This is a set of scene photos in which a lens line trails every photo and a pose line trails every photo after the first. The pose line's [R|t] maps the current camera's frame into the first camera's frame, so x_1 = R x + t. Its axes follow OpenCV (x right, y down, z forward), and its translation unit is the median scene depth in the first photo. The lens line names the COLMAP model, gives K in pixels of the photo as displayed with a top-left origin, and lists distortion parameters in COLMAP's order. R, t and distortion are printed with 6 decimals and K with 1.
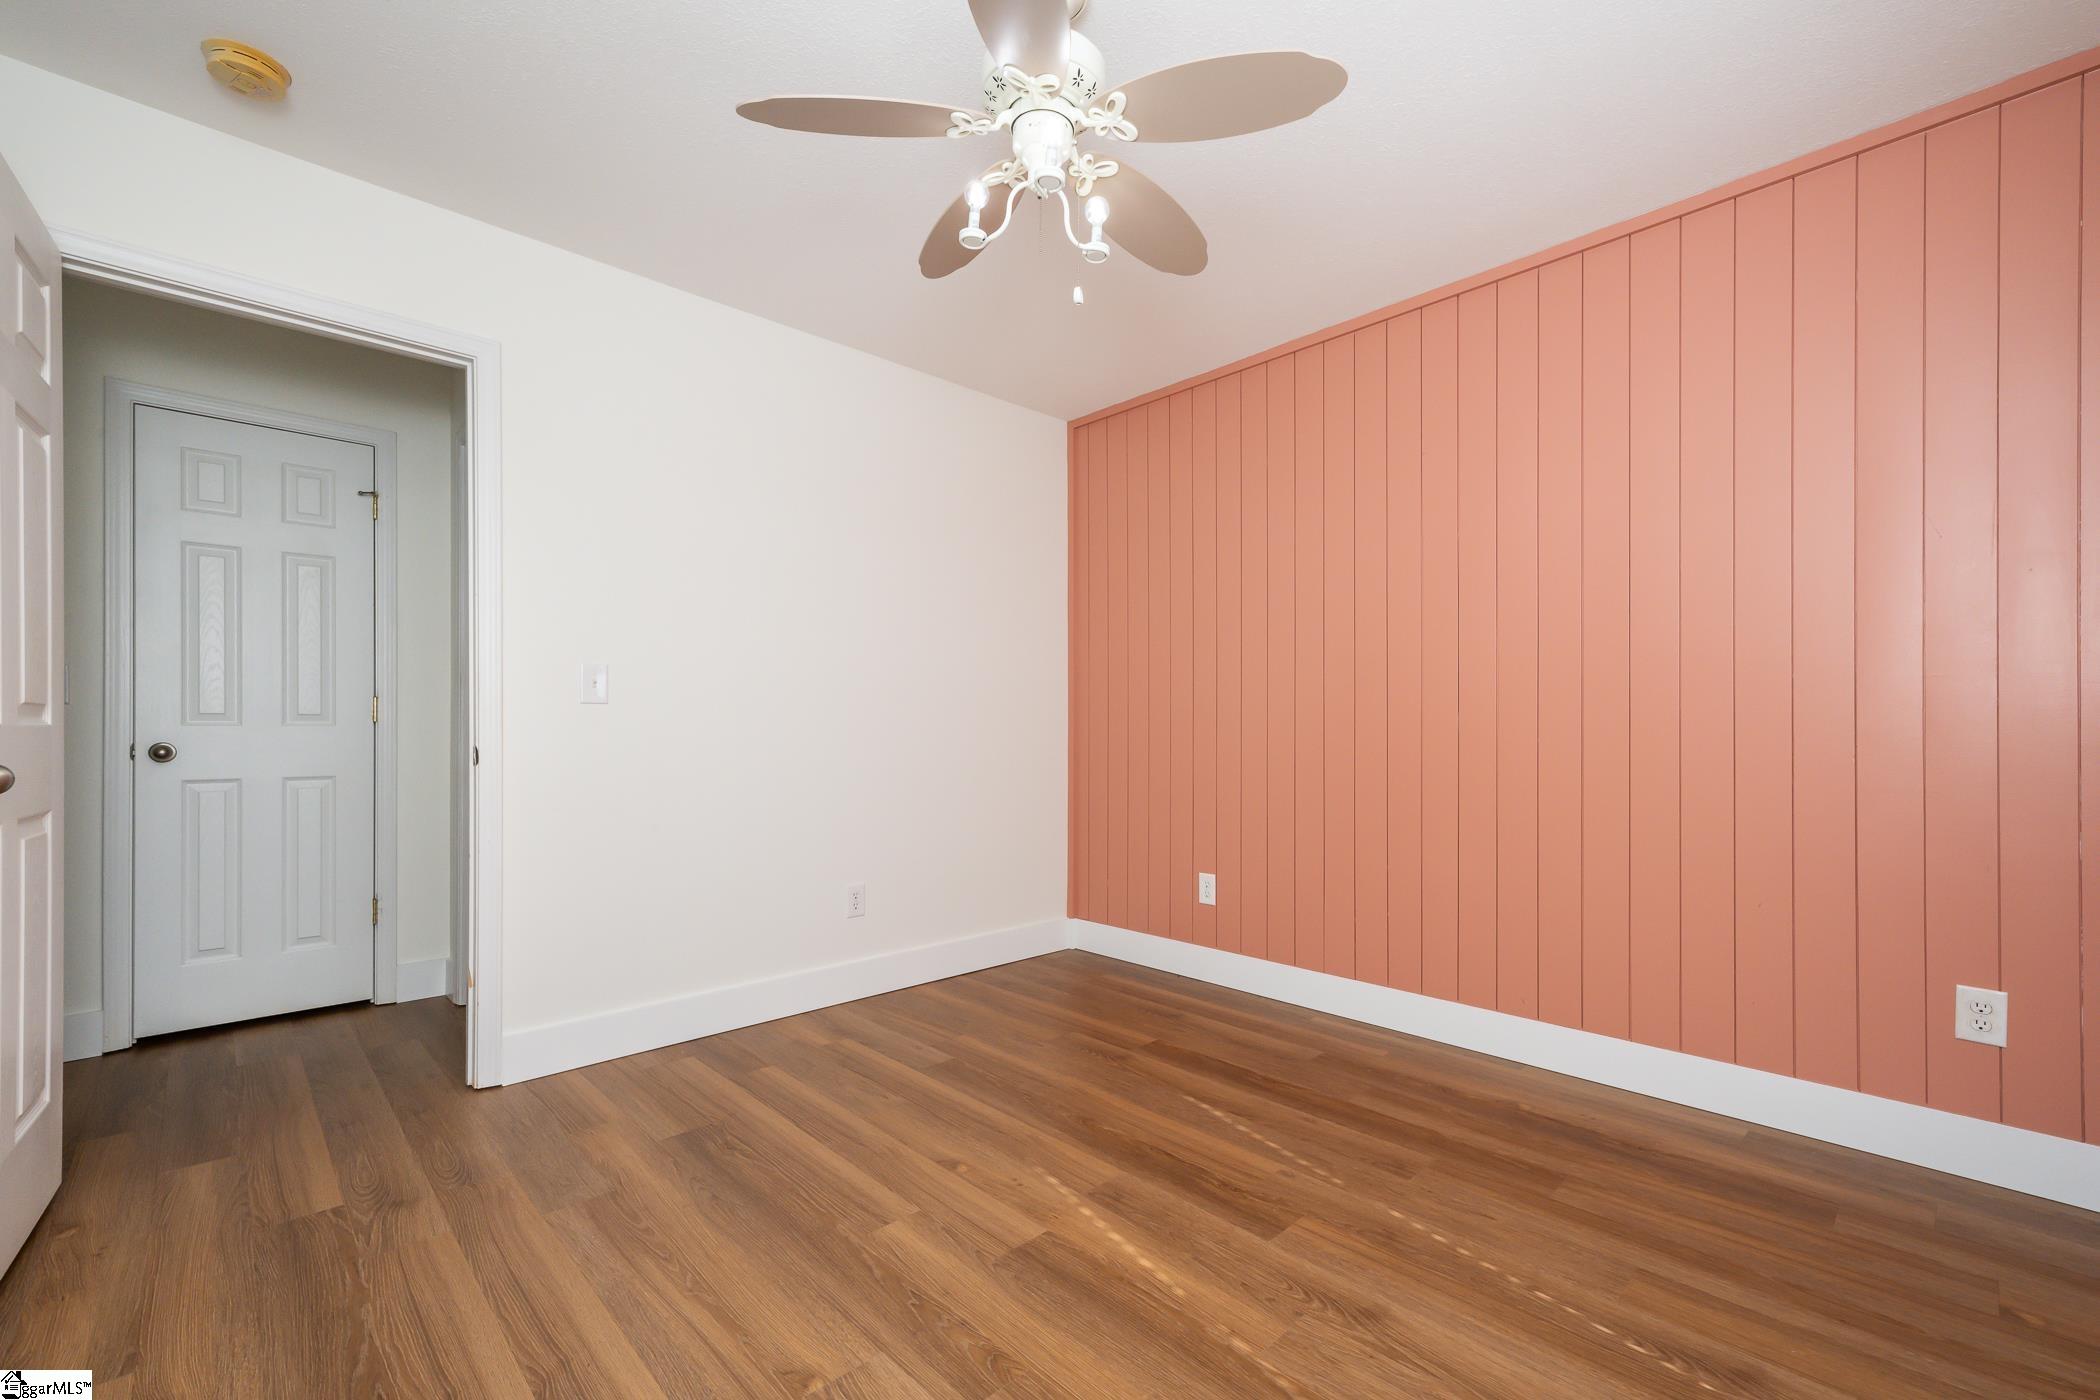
lens RADIAL K [[880.4, 0, 1059.6], [0, 880.4, 728.3], [0, 0, 1]] dist [0.000819, 0.000063]
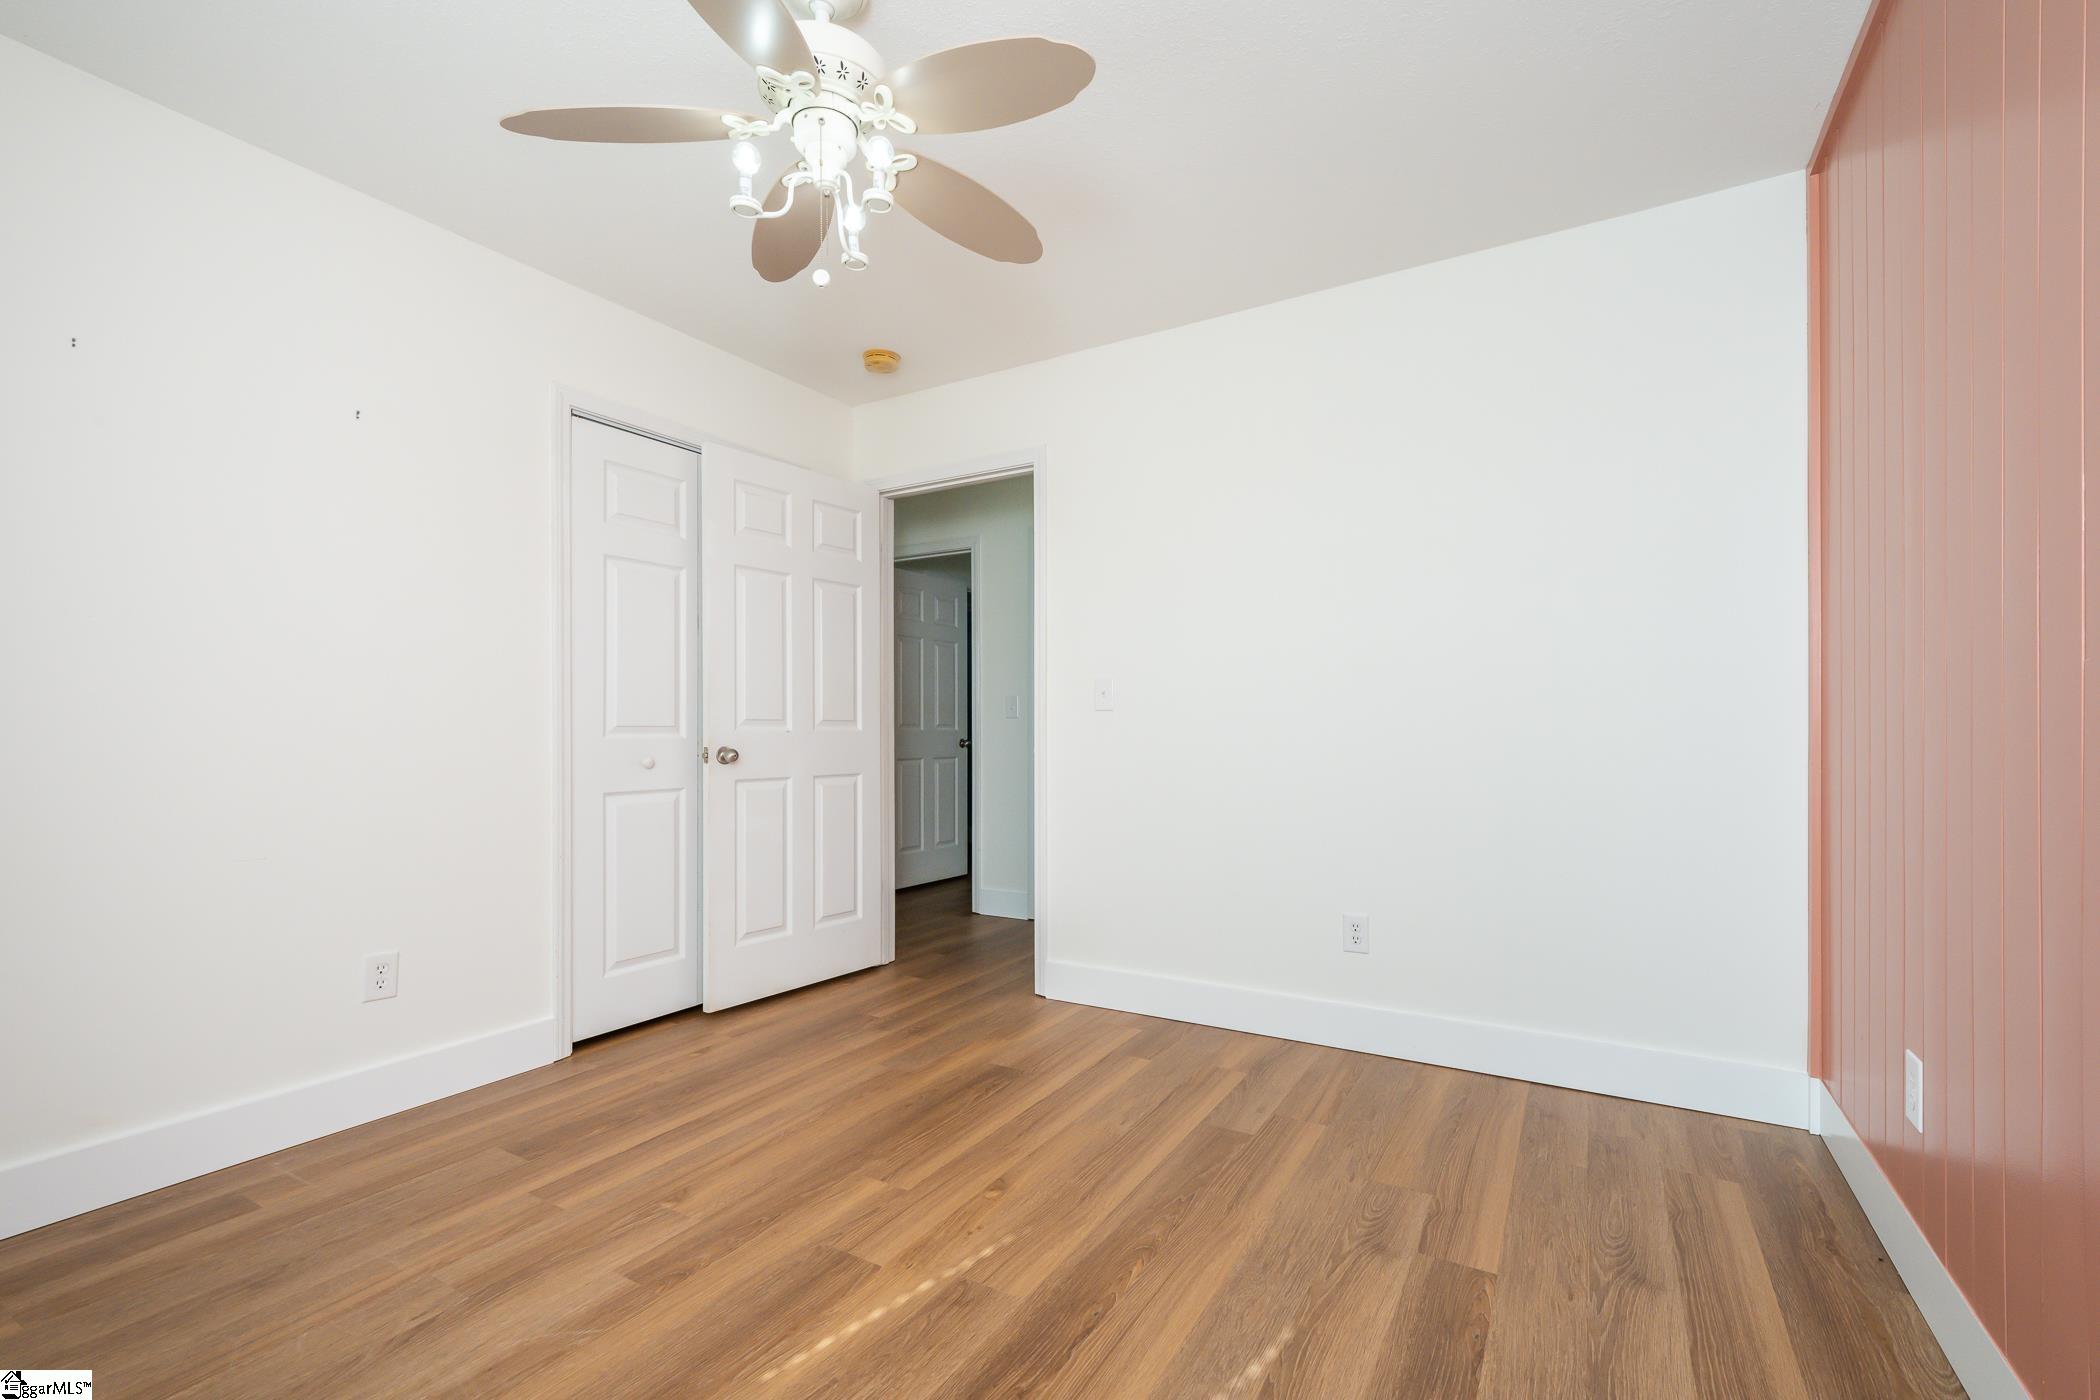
lens RADIAL K [[880.4, 0, 1059.6], [0, 880.4, 728.3], [0, 0, 1]] dist [0.000819, 0.000063]
pose [[0.289146, 0.000615, -0.957285, 0.724908], [-0.001895, 0.999998, 0.000070, -0.003684], [0.957283, 0.001794, 0.289146, 0.699784]]
